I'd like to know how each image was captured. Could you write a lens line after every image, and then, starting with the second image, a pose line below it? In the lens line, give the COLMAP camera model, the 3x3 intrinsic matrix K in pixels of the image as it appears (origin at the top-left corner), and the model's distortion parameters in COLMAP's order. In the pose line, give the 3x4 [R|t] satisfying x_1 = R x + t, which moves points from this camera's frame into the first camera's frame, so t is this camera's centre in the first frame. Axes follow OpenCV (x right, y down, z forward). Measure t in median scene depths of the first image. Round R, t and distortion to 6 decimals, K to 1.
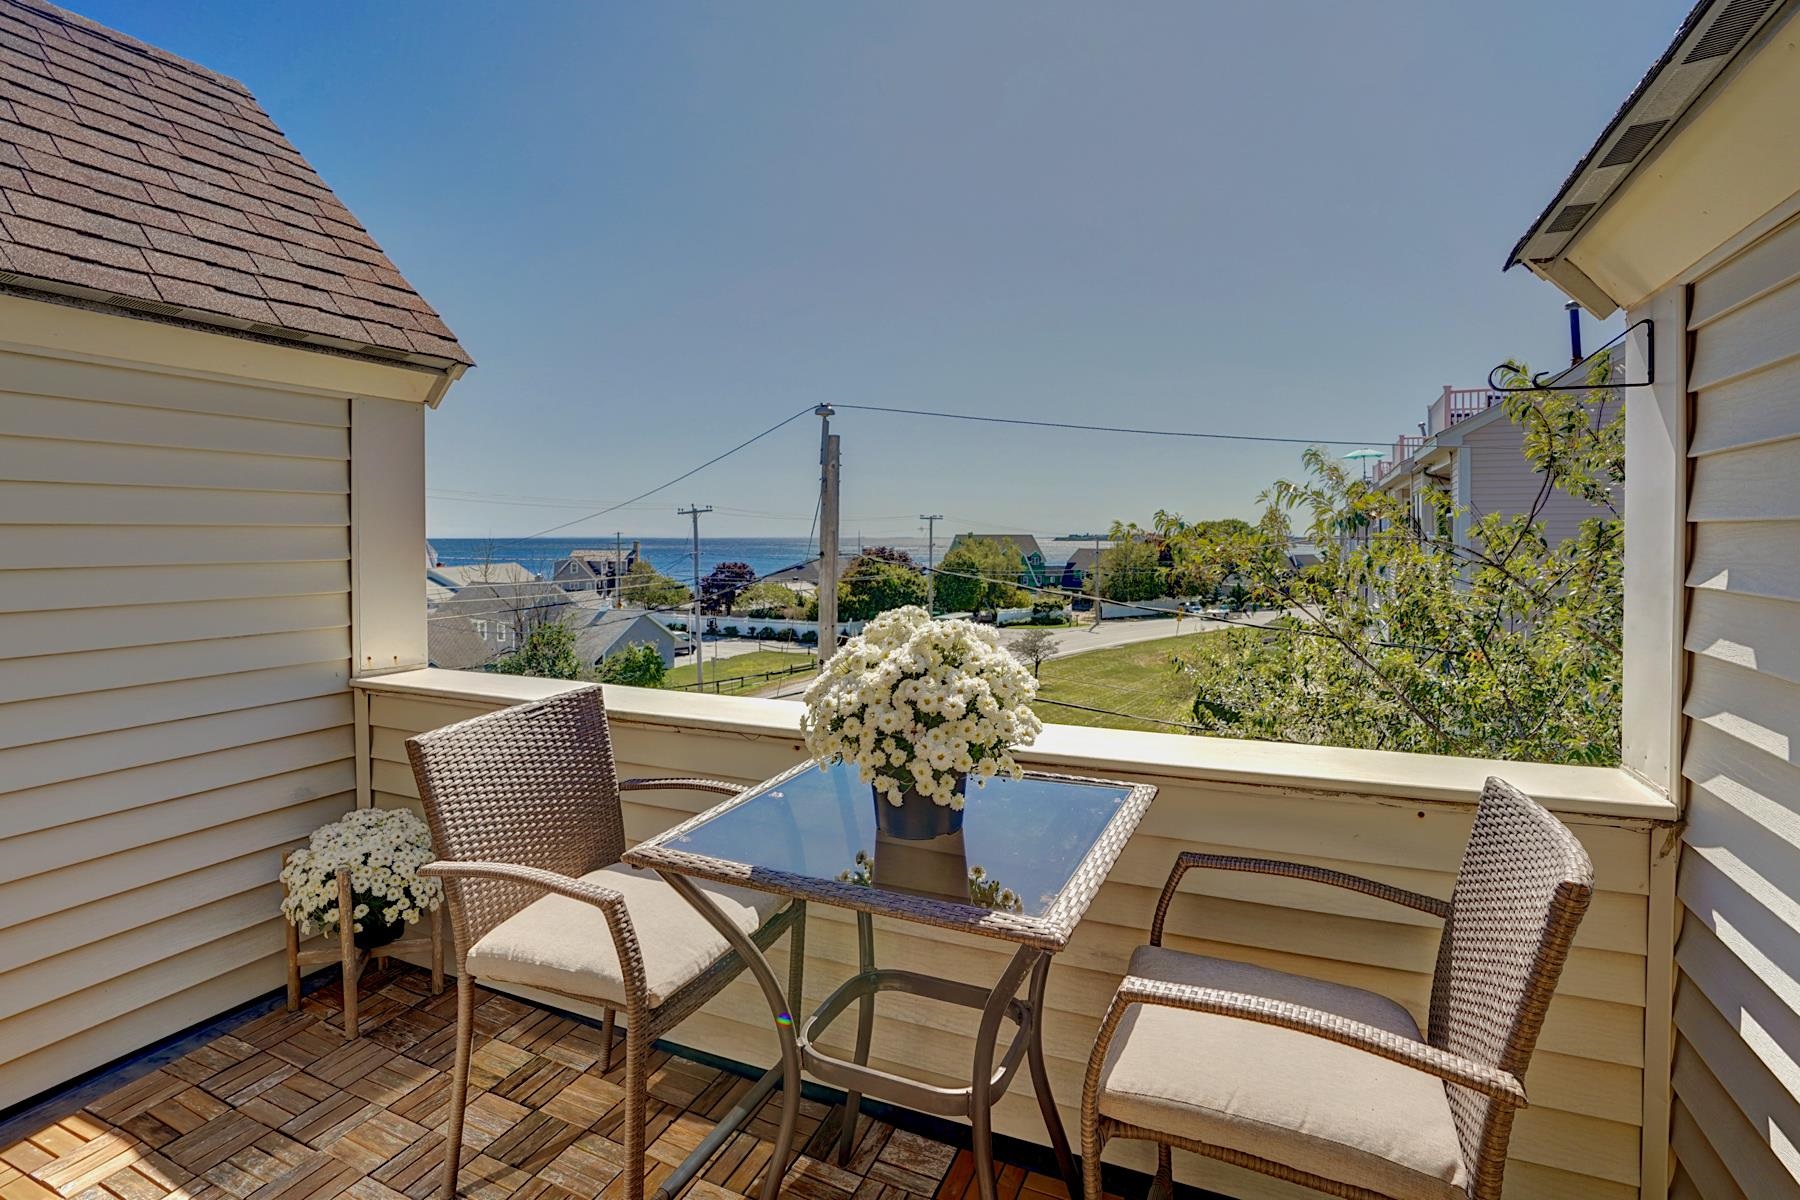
lens RADIAL K [[889.6, 0, 894.9], [0, 889.6, 552.1], [0, 0, 1]] dist [-0.061365, 0.024273]
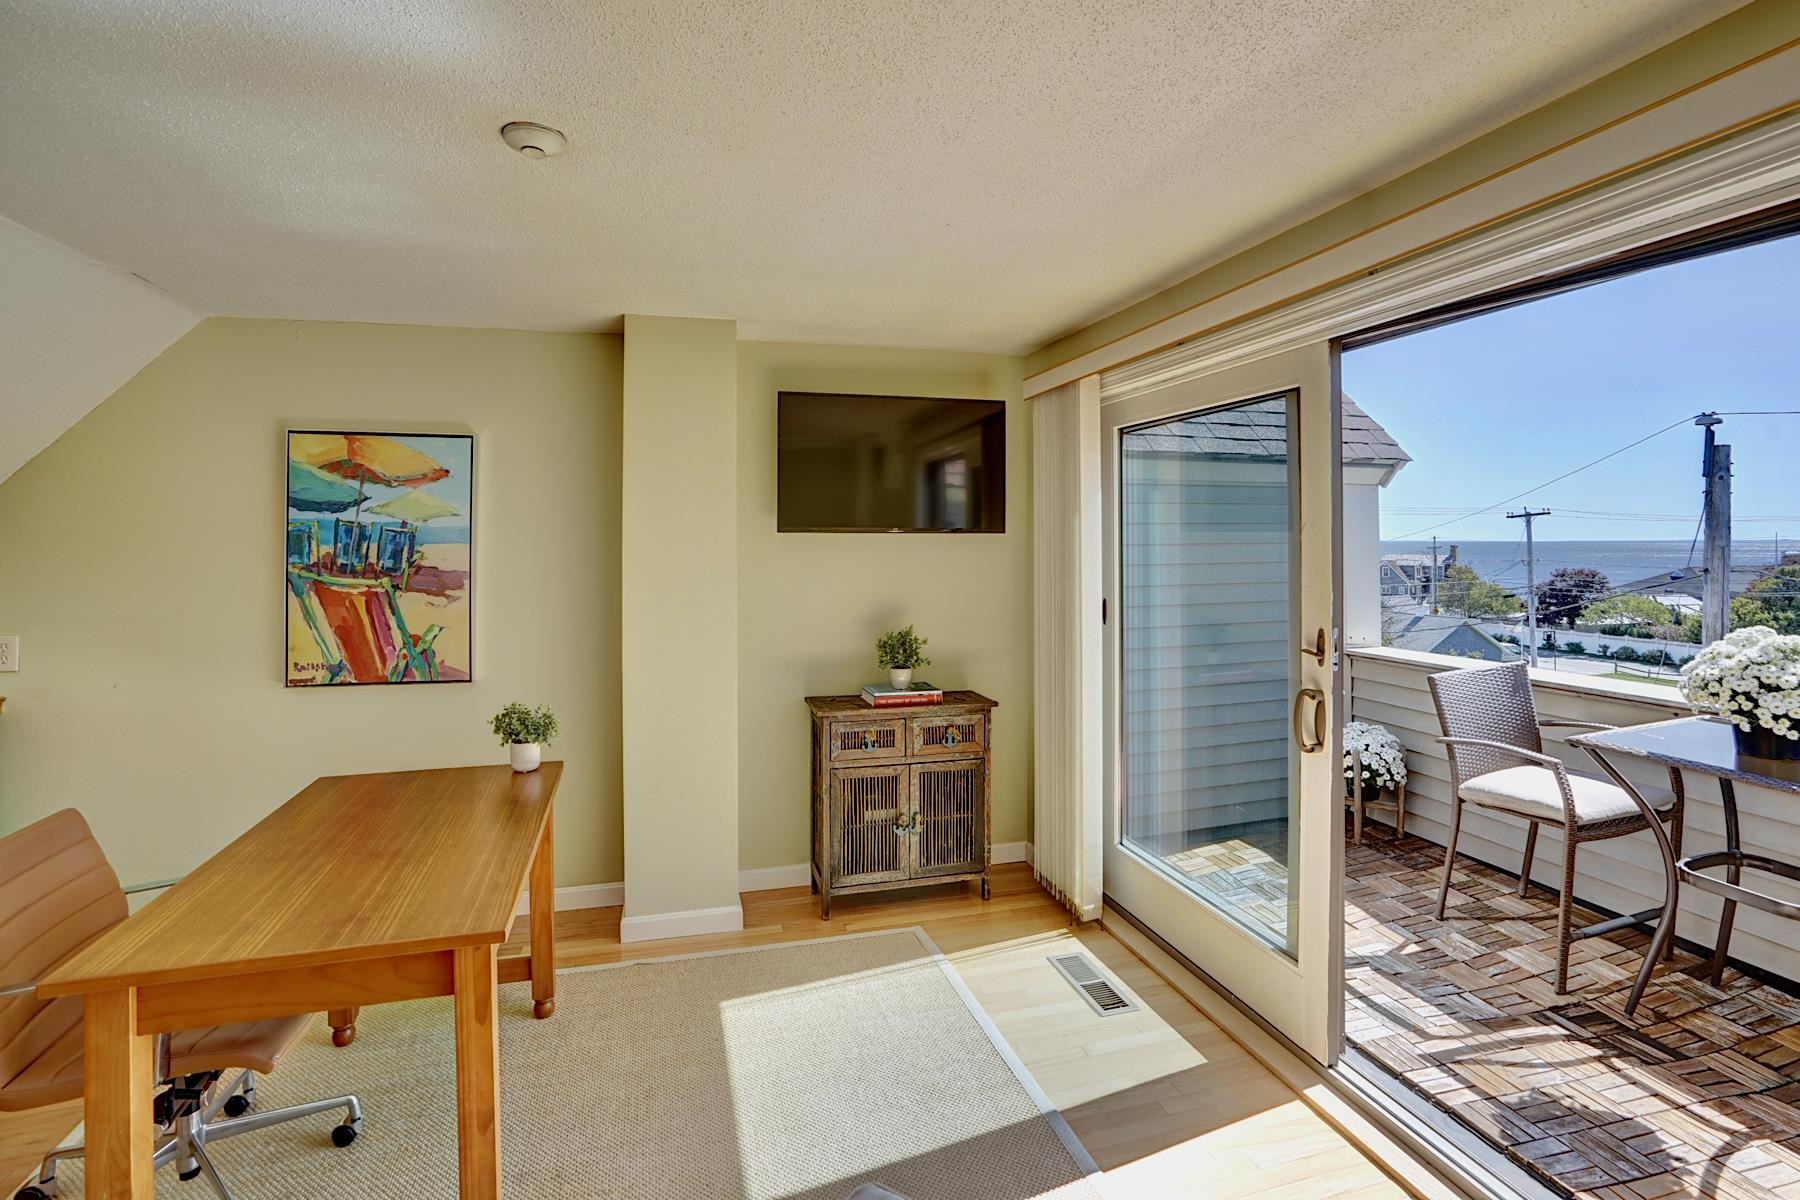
lens RADIAL K [[867.8, 0, 897.2], [0, 867.8, 530.5], [0, 0, 1]] dist [-0.062987, 0.022555]
pose [[0.654816, -0.012367, -0.755687, 0.094715], [-0.007519, 0.999710, -0.022876, -0.051065], [0.755751, 0.020661, 0.654533, -0.901058]]
